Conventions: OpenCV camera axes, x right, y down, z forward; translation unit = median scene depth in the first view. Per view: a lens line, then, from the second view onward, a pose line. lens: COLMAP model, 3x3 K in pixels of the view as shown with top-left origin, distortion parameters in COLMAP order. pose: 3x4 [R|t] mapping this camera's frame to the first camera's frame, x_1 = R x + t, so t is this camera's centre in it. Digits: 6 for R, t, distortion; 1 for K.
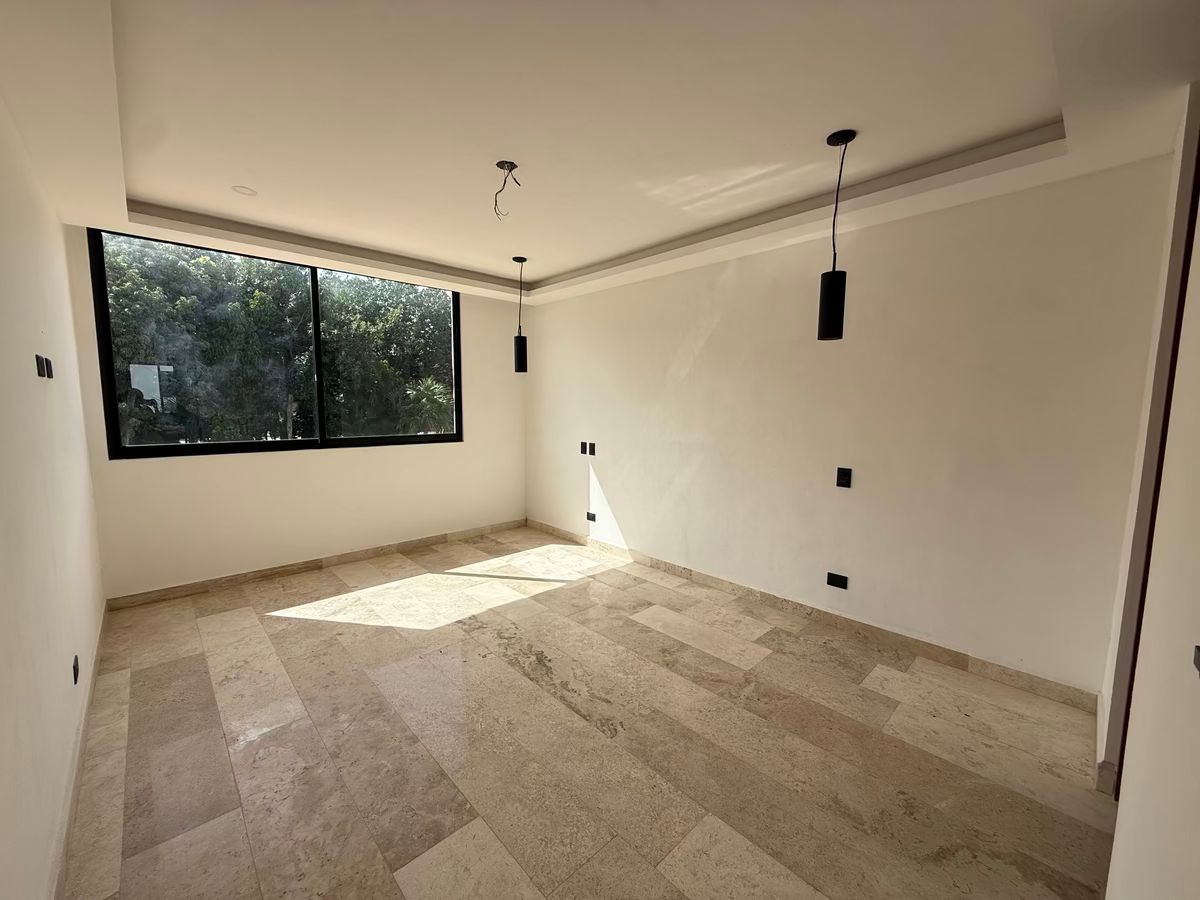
lens RADIAL K [[478.2, 0, 596.4], [0, 478.2, 450.7], [0, 0, 1]] dist [-0.002084, -0.000226]
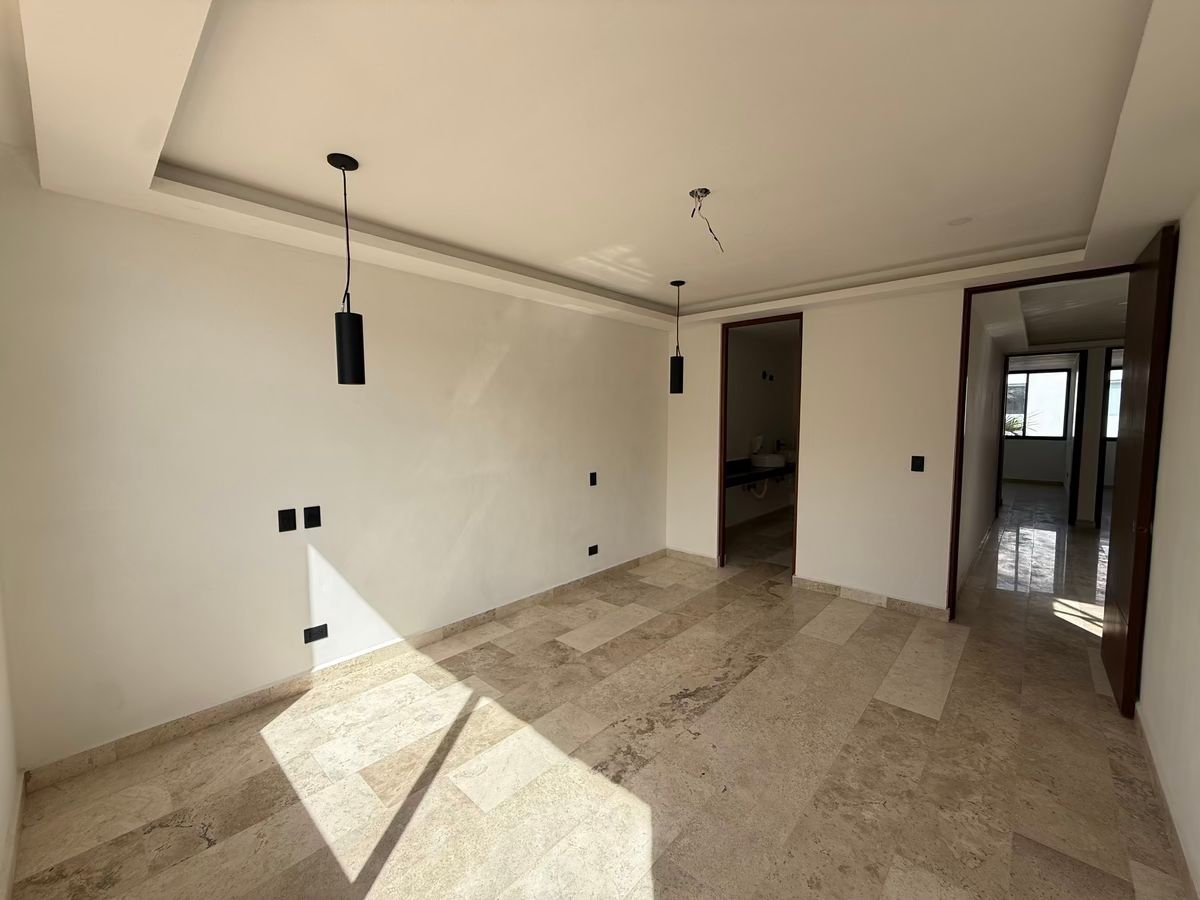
lens RADIAL K [[478.2, 0, 596.8], [0, 478.2, 452.0], [0, 0, 1]] dist [-0.002084, -0.000226]
pose [[-0.068706, -0.076921, 0.994667, -0.897696], [0.103702, 0.991071, 0.083806, -0.141446], [-0.992233, 0.108907, -0.060116, 1.016022]]
